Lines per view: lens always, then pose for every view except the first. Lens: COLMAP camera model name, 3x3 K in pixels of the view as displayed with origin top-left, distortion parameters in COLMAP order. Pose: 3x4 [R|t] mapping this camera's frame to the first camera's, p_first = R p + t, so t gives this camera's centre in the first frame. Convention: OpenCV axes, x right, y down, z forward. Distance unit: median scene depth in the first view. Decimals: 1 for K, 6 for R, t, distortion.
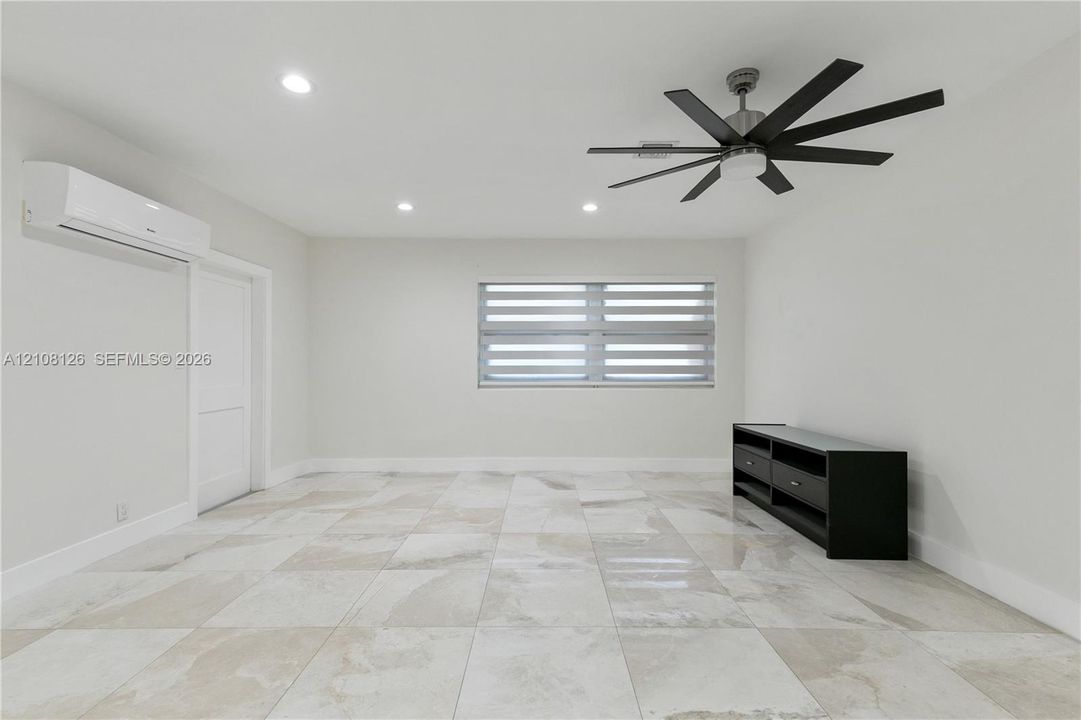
lens RADIAL K [[502.1, 0, 537.7], [0, 502.1, 364.0], [0, 0, 1]] dist [0.006835, -0.001994]
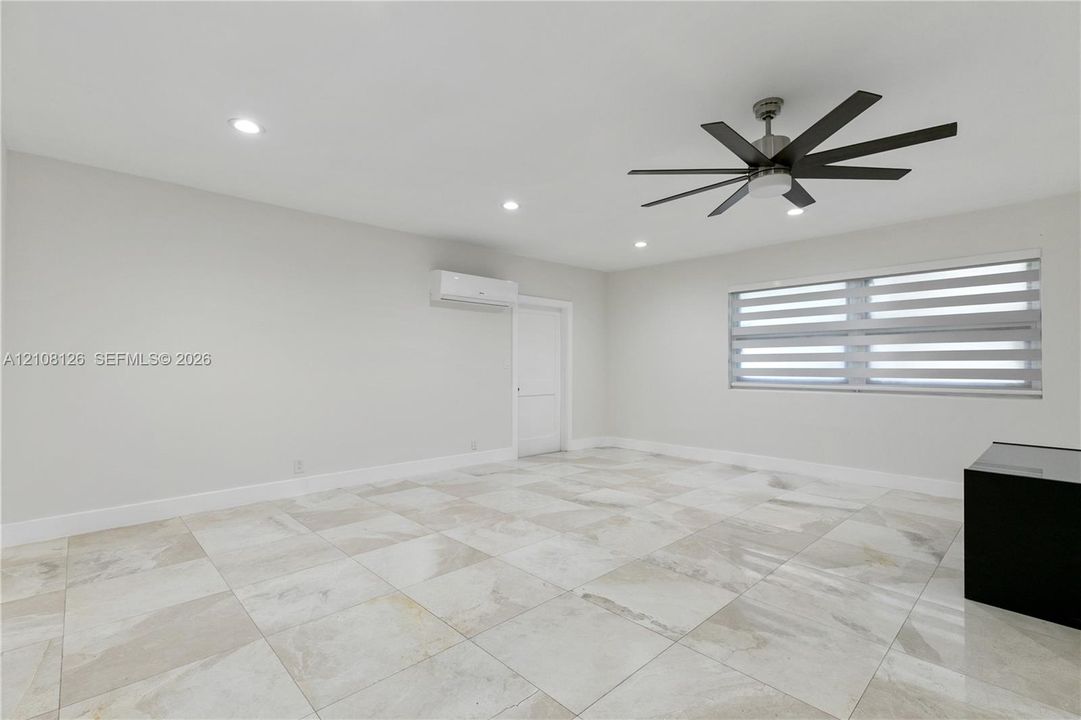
lens RADIAL K [[502.1, 0, 545.3], [0, 502.1, 364.7], [0, 0, 1]] dist [0.006835, -0.001994]
pose [[0.687574, -0.001253, -0.726113, 0.490081], [-0.002106, 0.999991, -0.003720, 0.001208], [0.726111, 0.004087, 0.687565, -0.061133]]
